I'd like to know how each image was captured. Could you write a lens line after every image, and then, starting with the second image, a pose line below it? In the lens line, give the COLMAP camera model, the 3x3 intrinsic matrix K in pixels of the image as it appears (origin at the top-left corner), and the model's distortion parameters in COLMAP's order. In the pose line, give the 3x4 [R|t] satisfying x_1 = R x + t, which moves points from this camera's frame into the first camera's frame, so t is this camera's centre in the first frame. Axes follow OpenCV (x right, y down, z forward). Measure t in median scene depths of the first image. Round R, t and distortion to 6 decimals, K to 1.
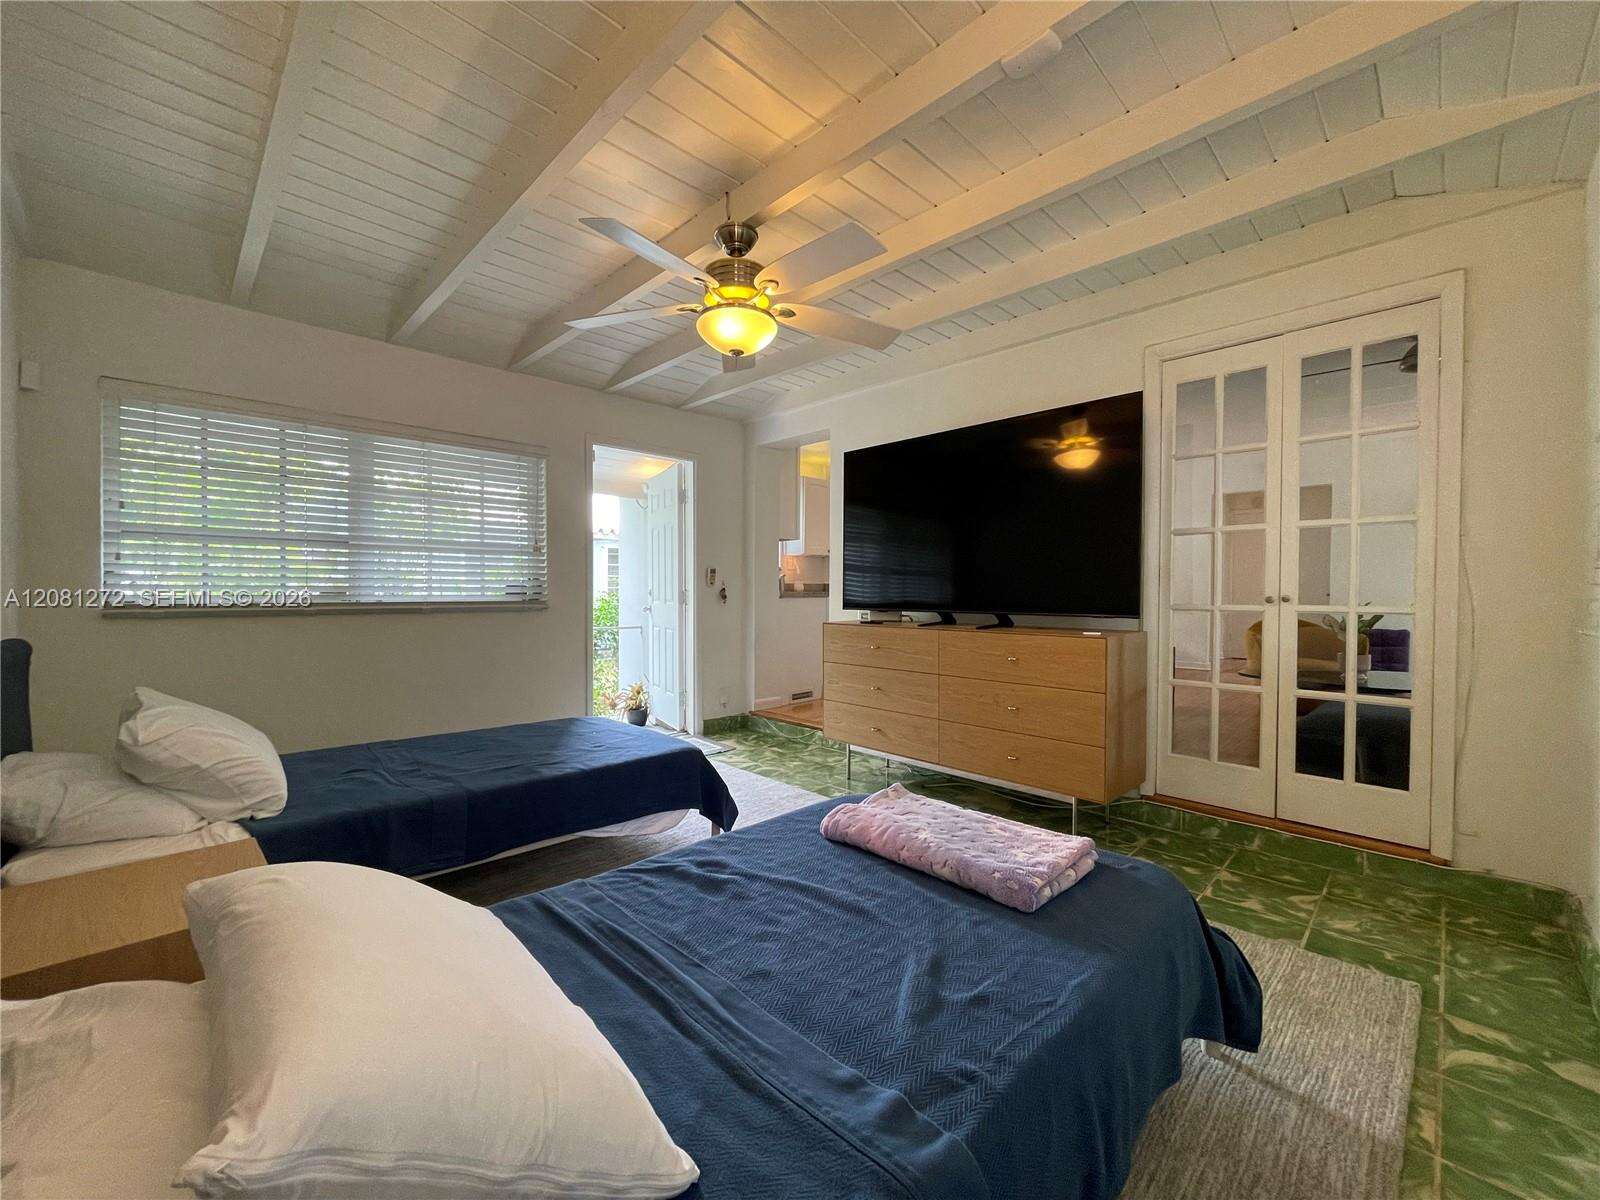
lens RADIAL K [[644.0, 0, 798.4], [0, 644.0, 596.4], [0, 0, 1]] dist [-0.000248, -0.000215]
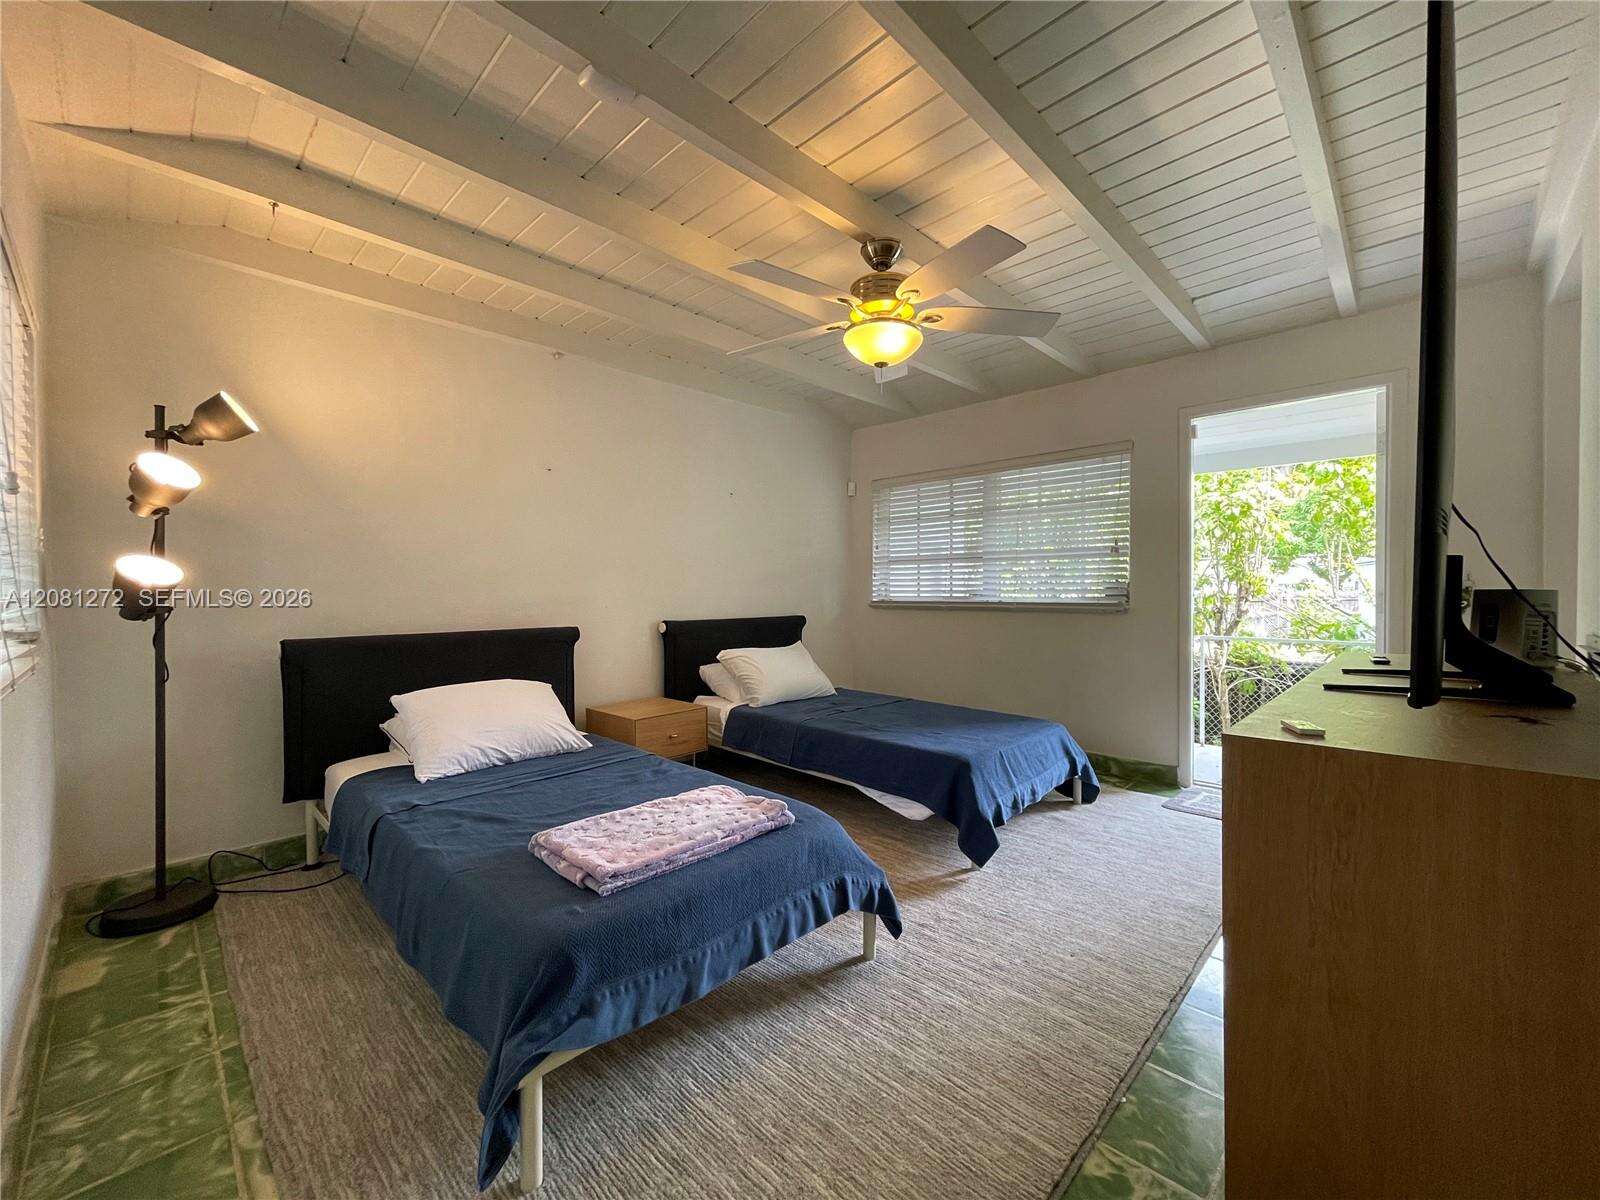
lens RADIAL K [[644.0, 0, 798.7], [0, 644.0, 599.8], [0, 0, 1]] dist [-0.000248, -0.000215]
pose [[0.015982, 0.014237, -0.999771, 0.645202], [-0.002482, 0.999896, 0.014199, -0.012624], [0.999869, 0.002254, 0.016016, 0.592208]]
